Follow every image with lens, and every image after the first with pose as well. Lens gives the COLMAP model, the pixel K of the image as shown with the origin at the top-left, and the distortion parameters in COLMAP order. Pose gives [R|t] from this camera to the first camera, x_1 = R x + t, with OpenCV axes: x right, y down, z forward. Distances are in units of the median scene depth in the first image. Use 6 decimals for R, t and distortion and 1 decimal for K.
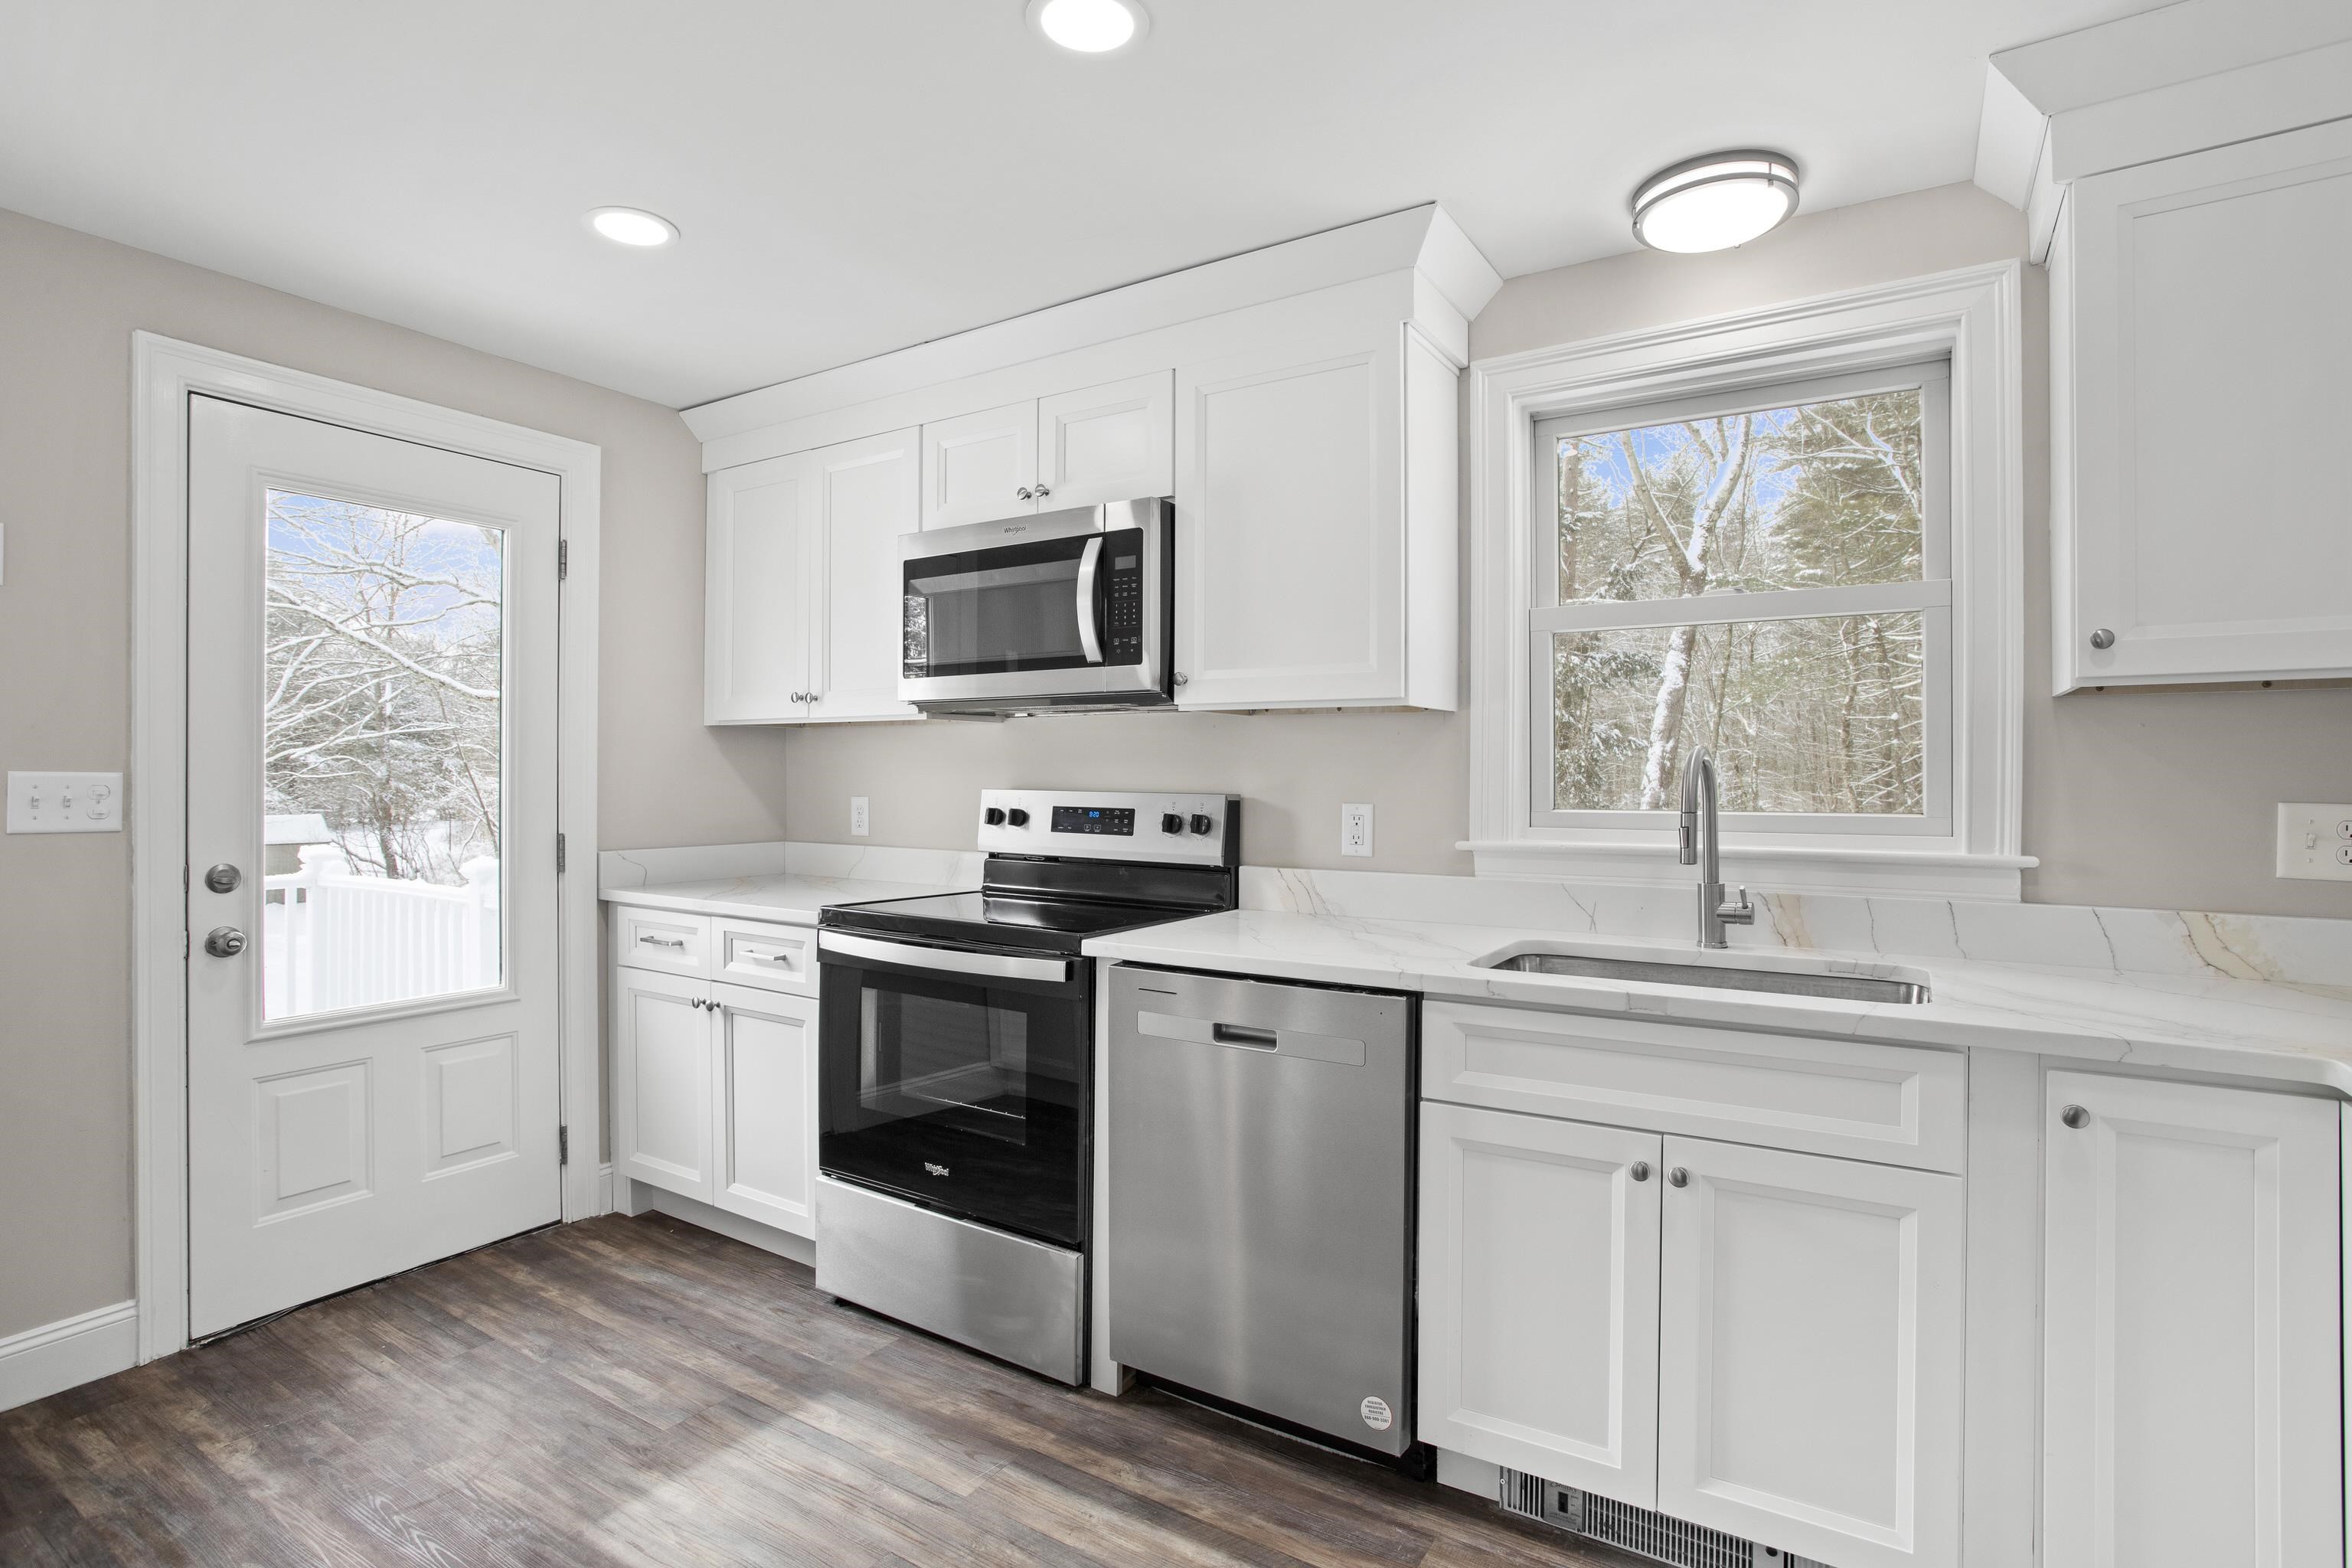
lens RADIAL K [[1156.8, 0, 1172.6], [0, 1156.8, 774.2], [0, 0, 1]] dist [-0.060243, 0.018580]
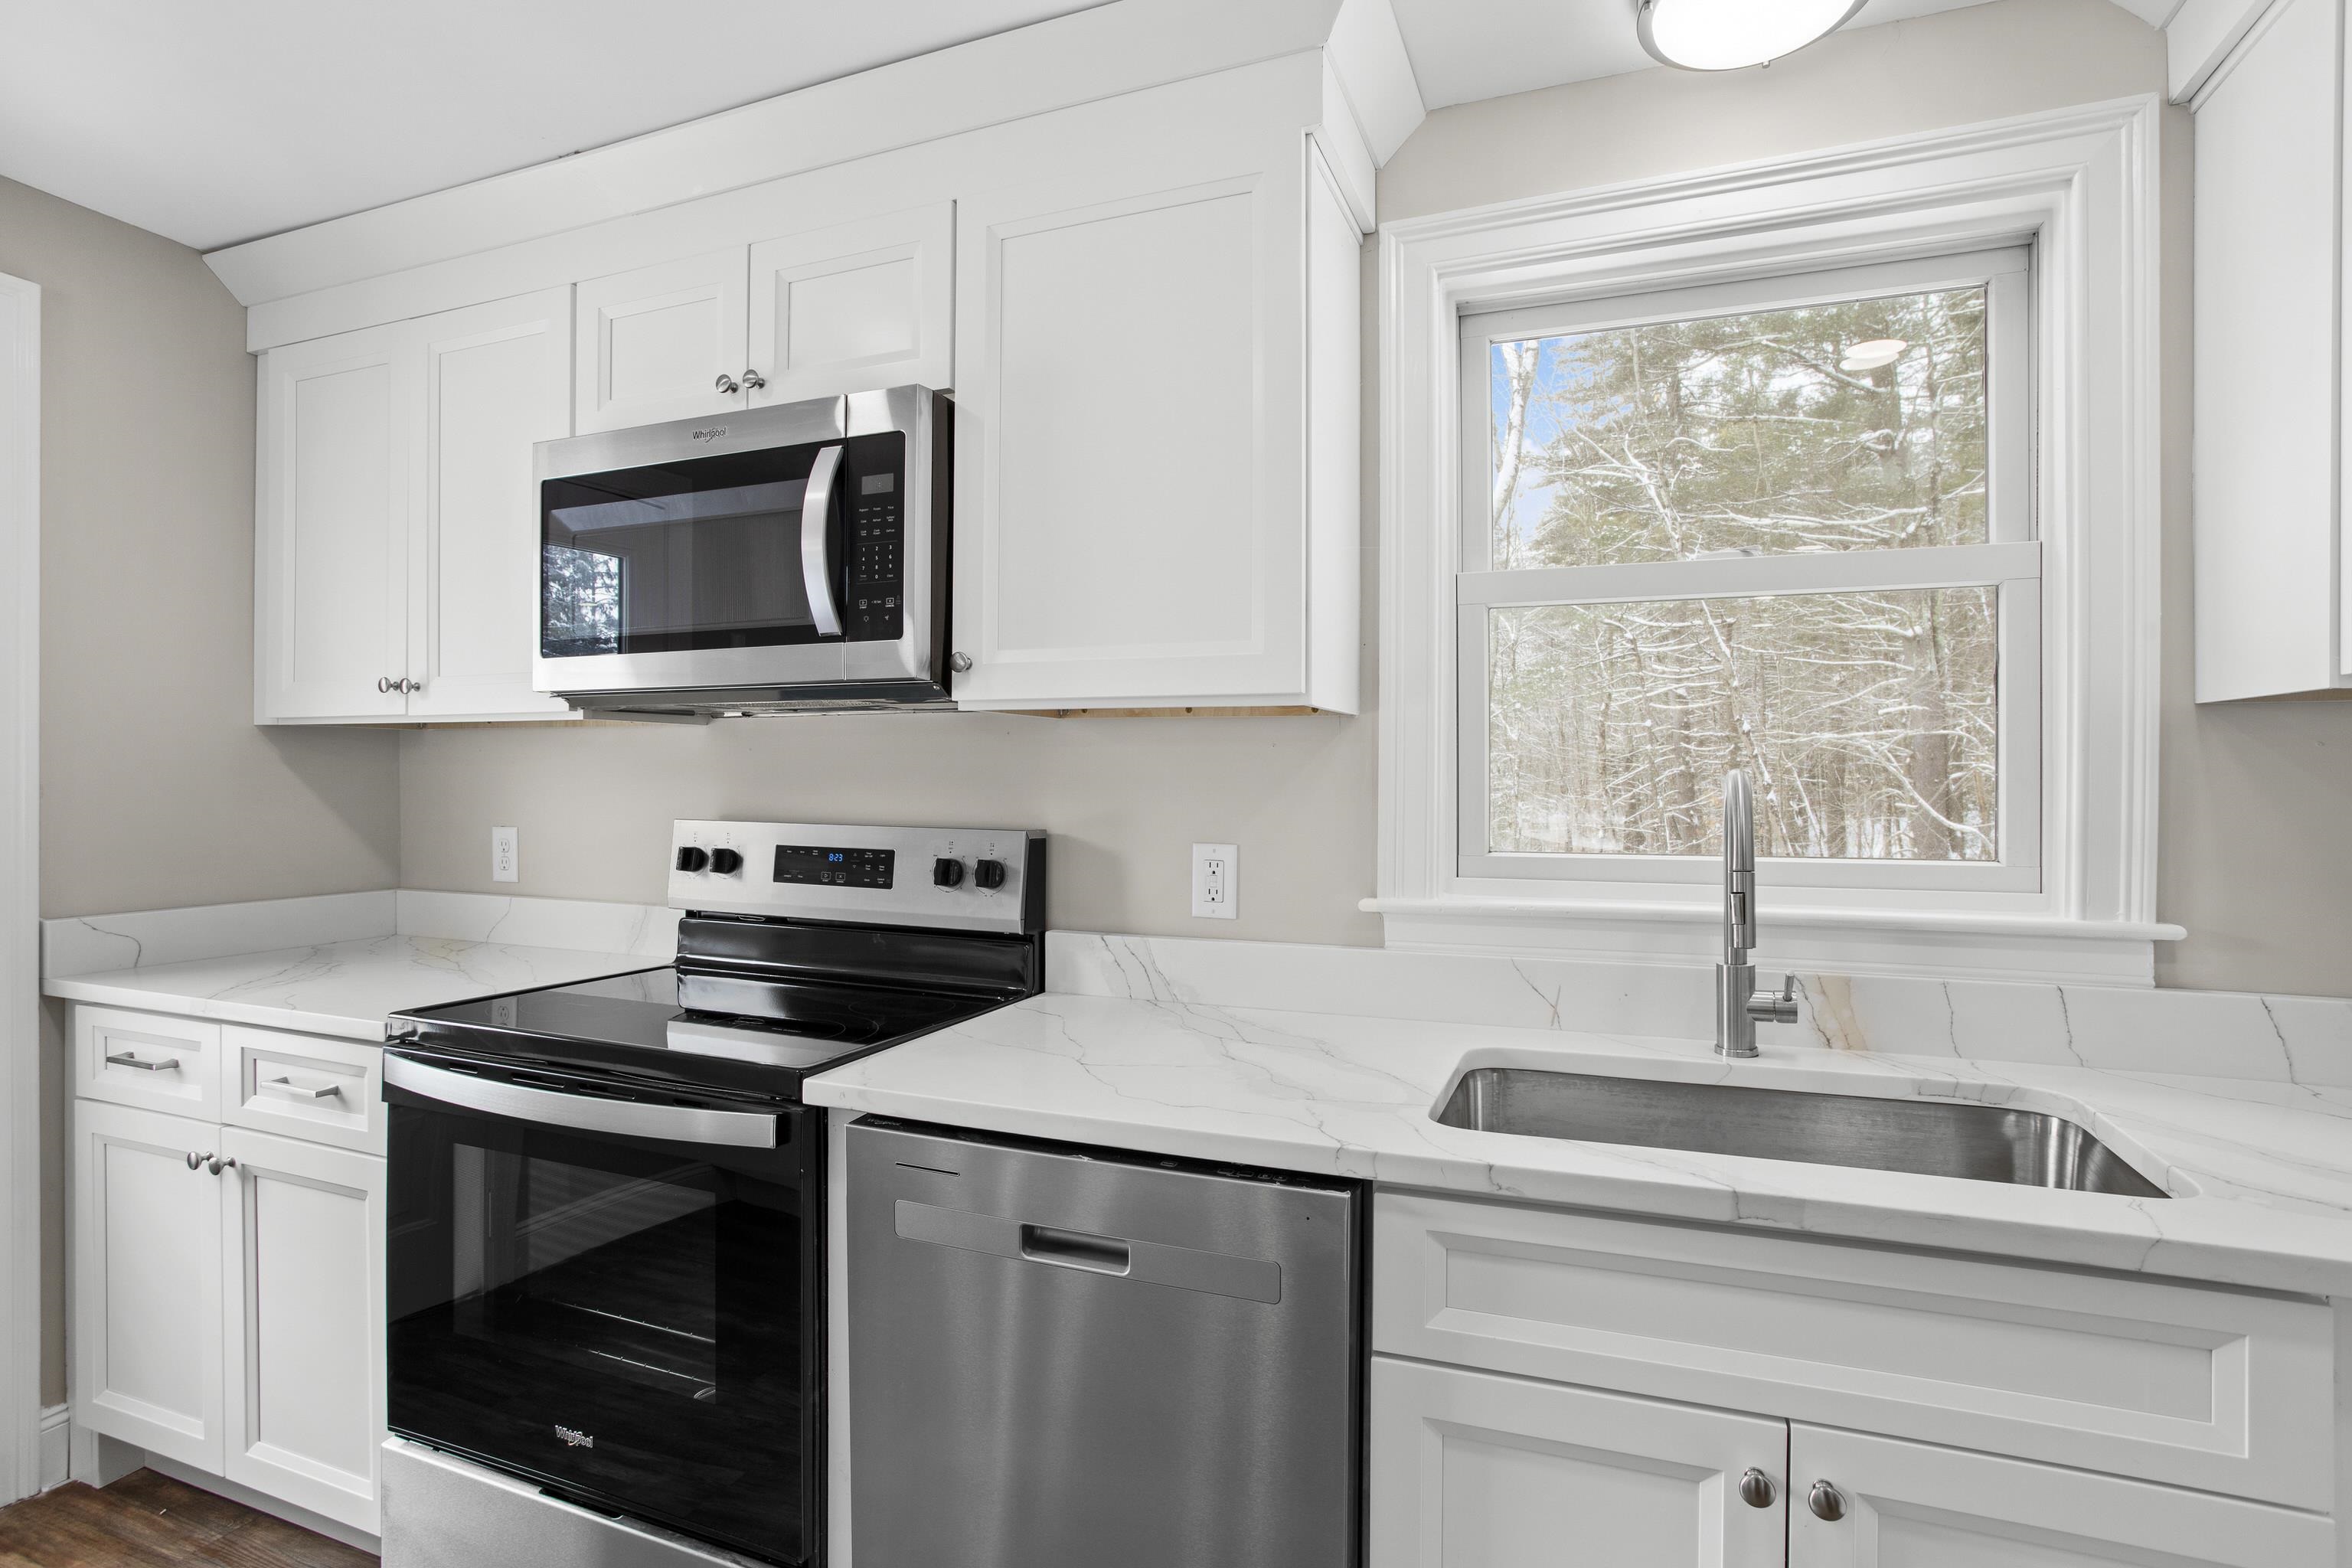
lens RADIAL K [[1161.9, 0, 1177.9], [0, 1161.9, 780.3], [0, 0, 1]] dist [-0.063032, 0.026471]
pose [[0.980652, -0.000511, 0.195760, -0.001786], [-0.000171, 0.999994, 0.003466, -0.016623], [-0.195760, -0.003432, 0.980646, 0.318035]]
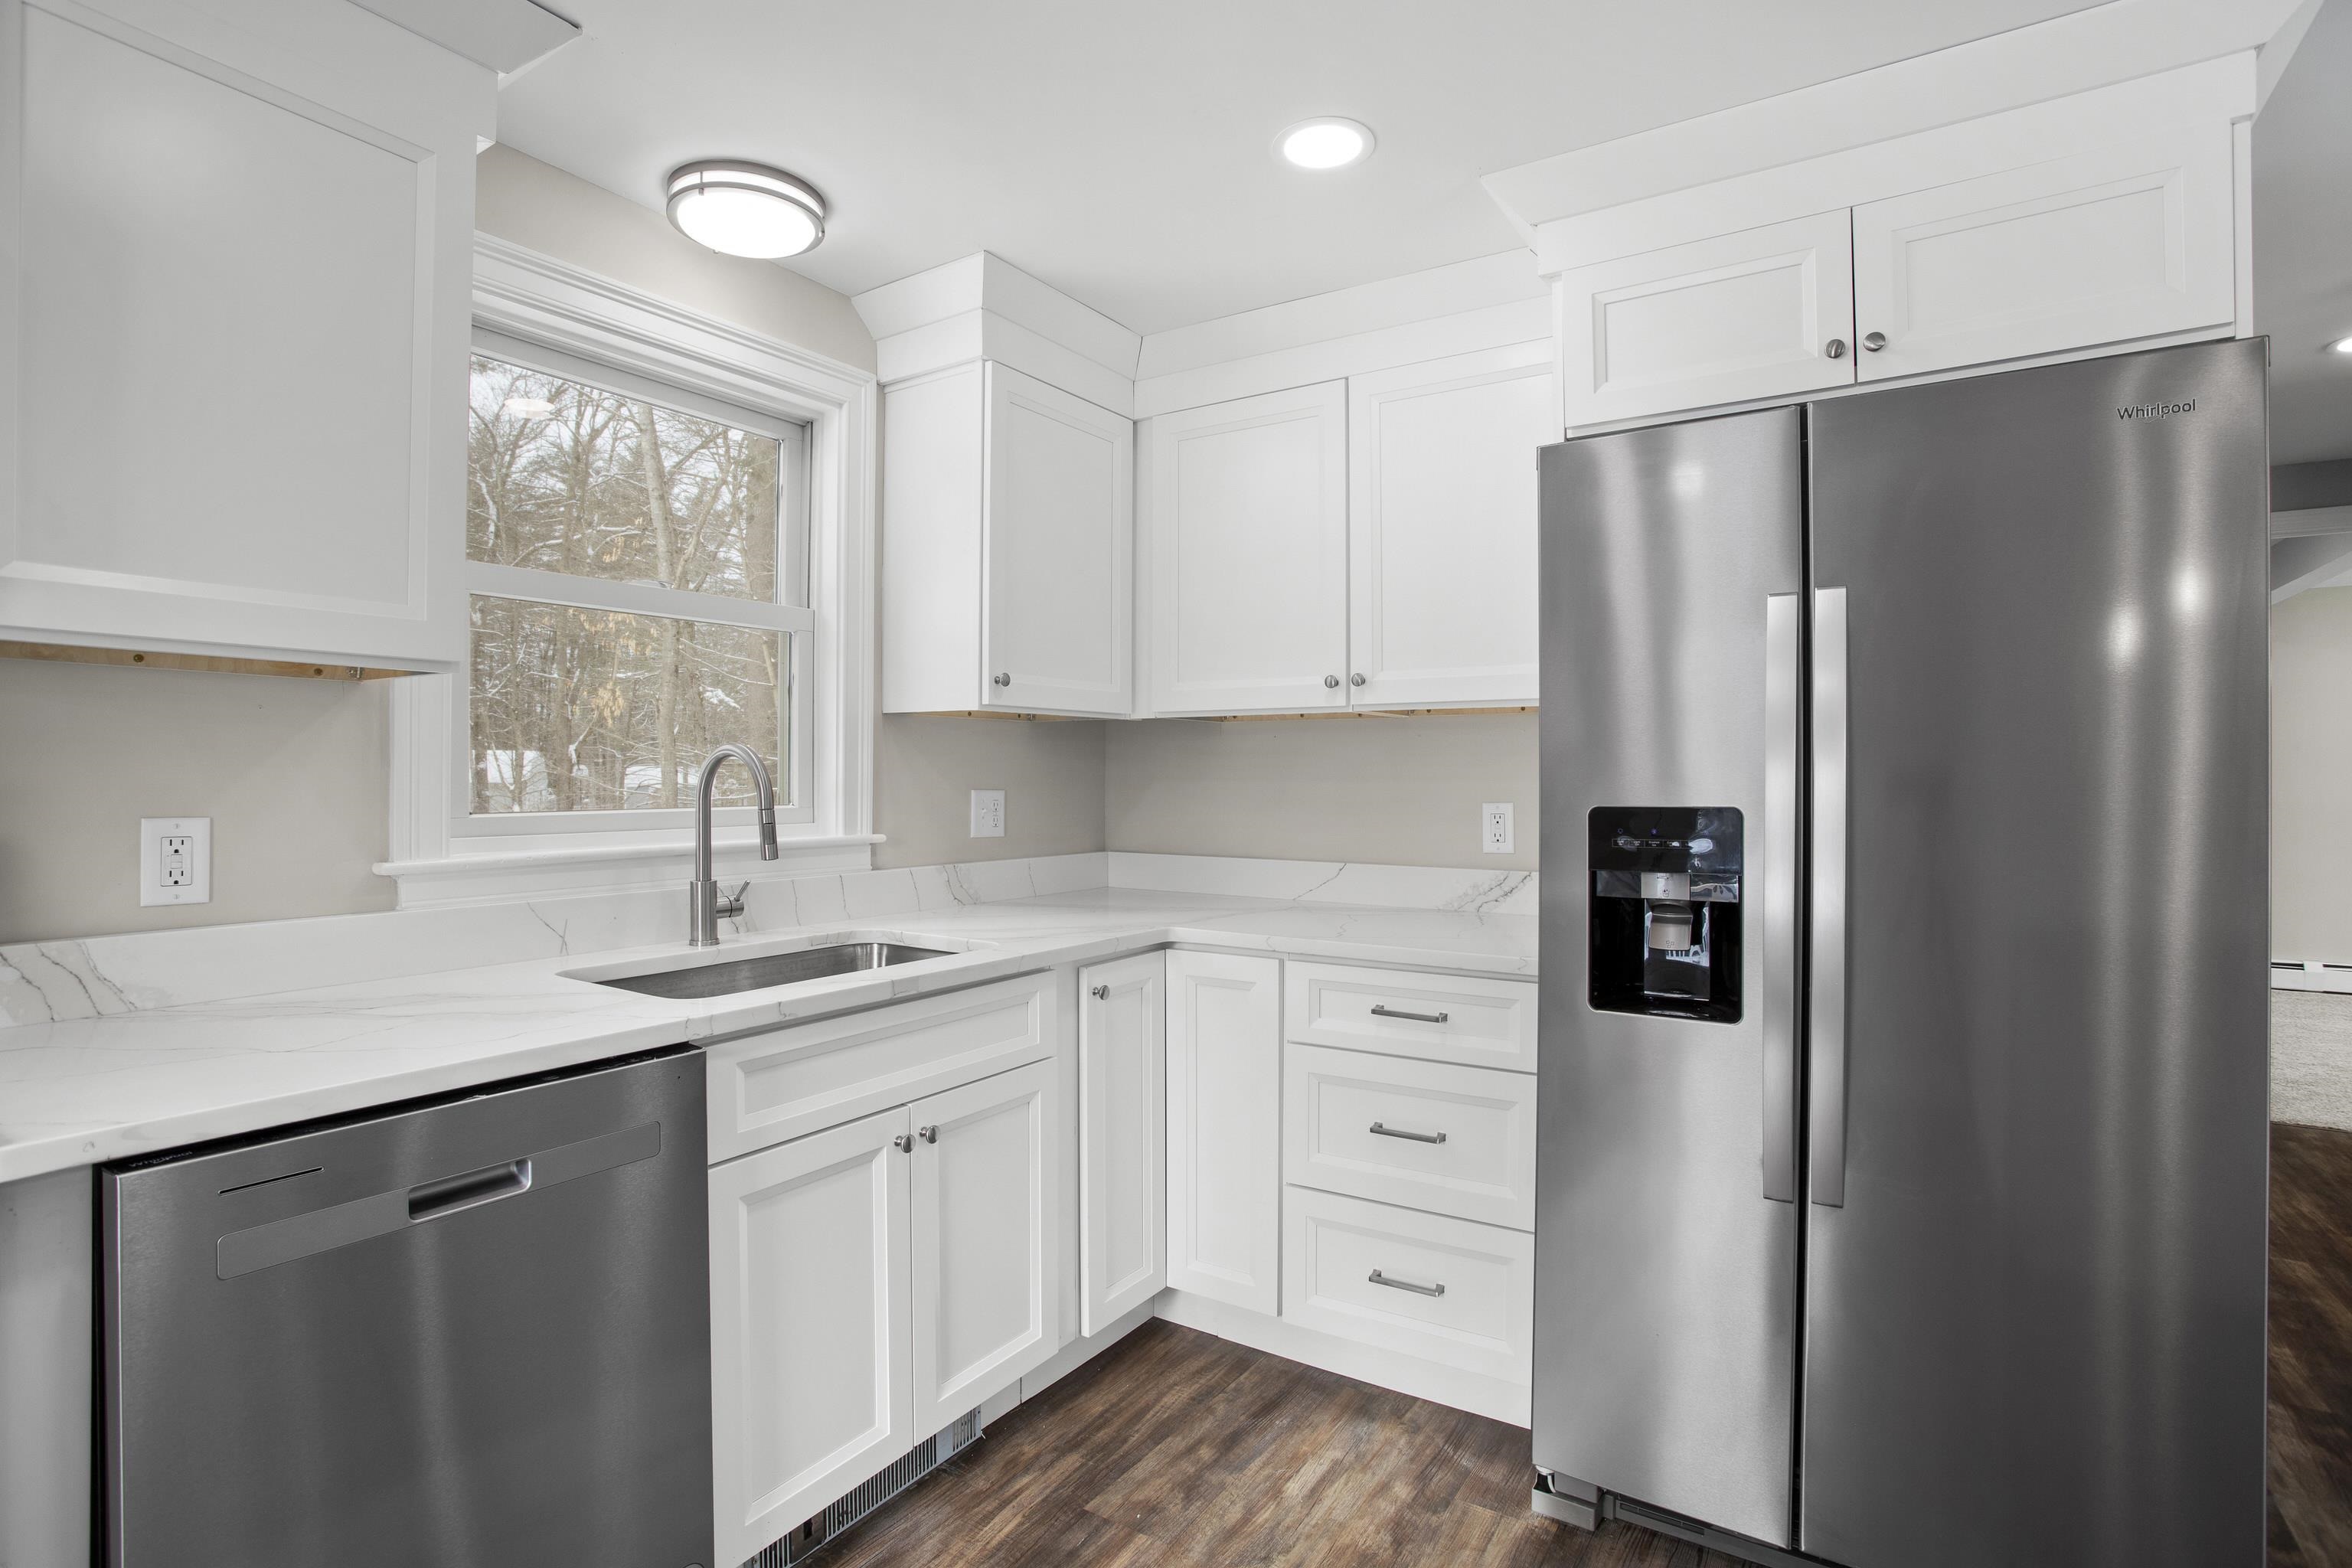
lens RADIAL K [[1156.8, 0, 1172.6], [0, 1156.8, 774.2], [0, 0, 1]] dist [-0.060243, 0.018580]
pose [[0.004210, -0.000645, 0.999991, -0.439973], [-0.002745, 0.999996, 0.000657, 0.000846], [-0.999987, -0.002748, 0.004208, 0.494506]]
